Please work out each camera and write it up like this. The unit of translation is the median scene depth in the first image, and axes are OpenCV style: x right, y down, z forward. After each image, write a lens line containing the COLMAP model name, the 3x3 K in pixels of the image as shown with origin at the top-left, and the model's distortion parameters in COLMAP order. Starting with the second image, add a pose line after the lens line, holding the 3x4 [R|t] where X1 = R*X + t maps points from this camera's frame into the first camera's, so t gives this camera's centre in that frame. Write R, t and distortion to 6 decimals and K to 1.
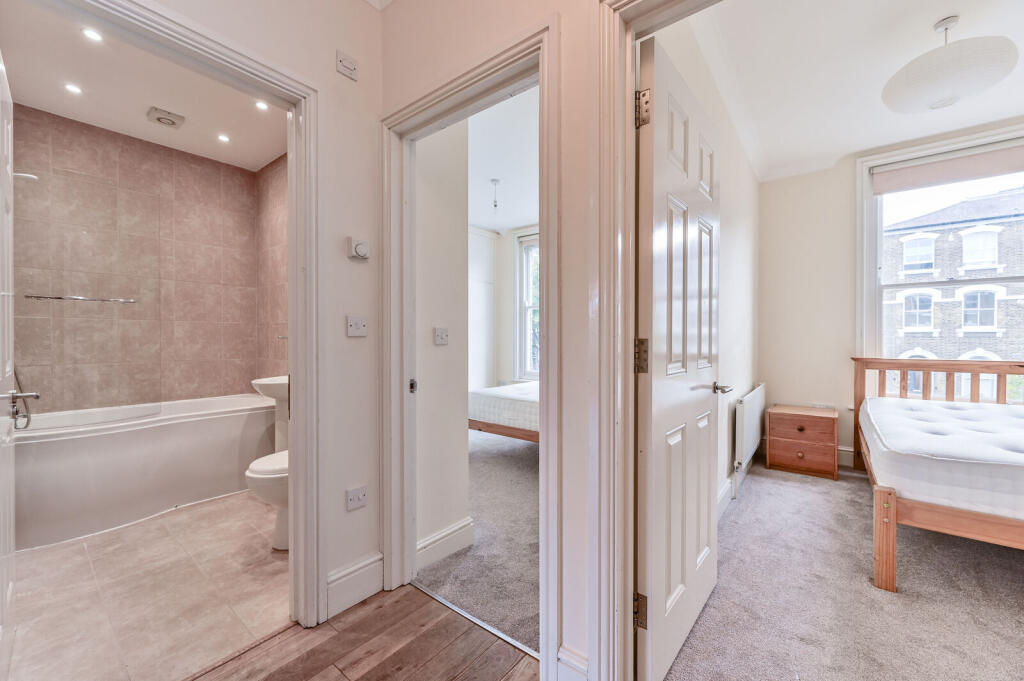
lens RADIAL K [[406.8, 0, 514.8], [0, 406.8, 340.0], [0, 0, 1]] dist [-0.000655, -0.000059]
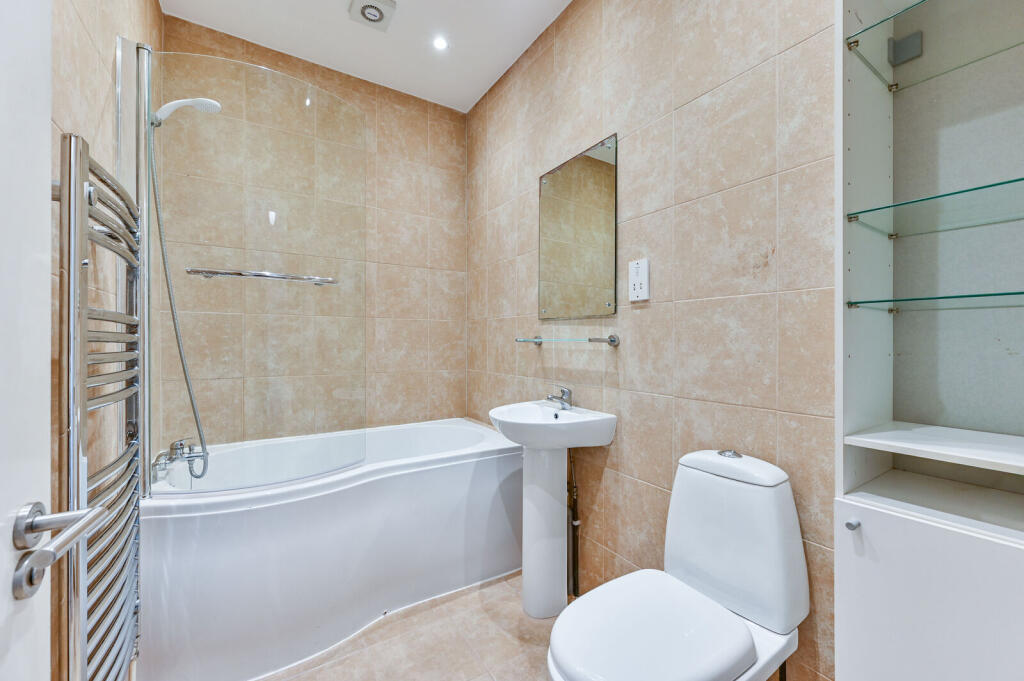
lens RADIAL K [[406.8, 0, 510.9], [0, 406.8, 340.6], [0, 0, 1]] dist [-0.000655, -0.000059]
pose [[0.943444, -0.001181, -0.331531, -0.351804], [-0.001561, 0.999967, -0.008006, -0.000409], [0.331530, 0.008071, 0.943410, 0.375703]]
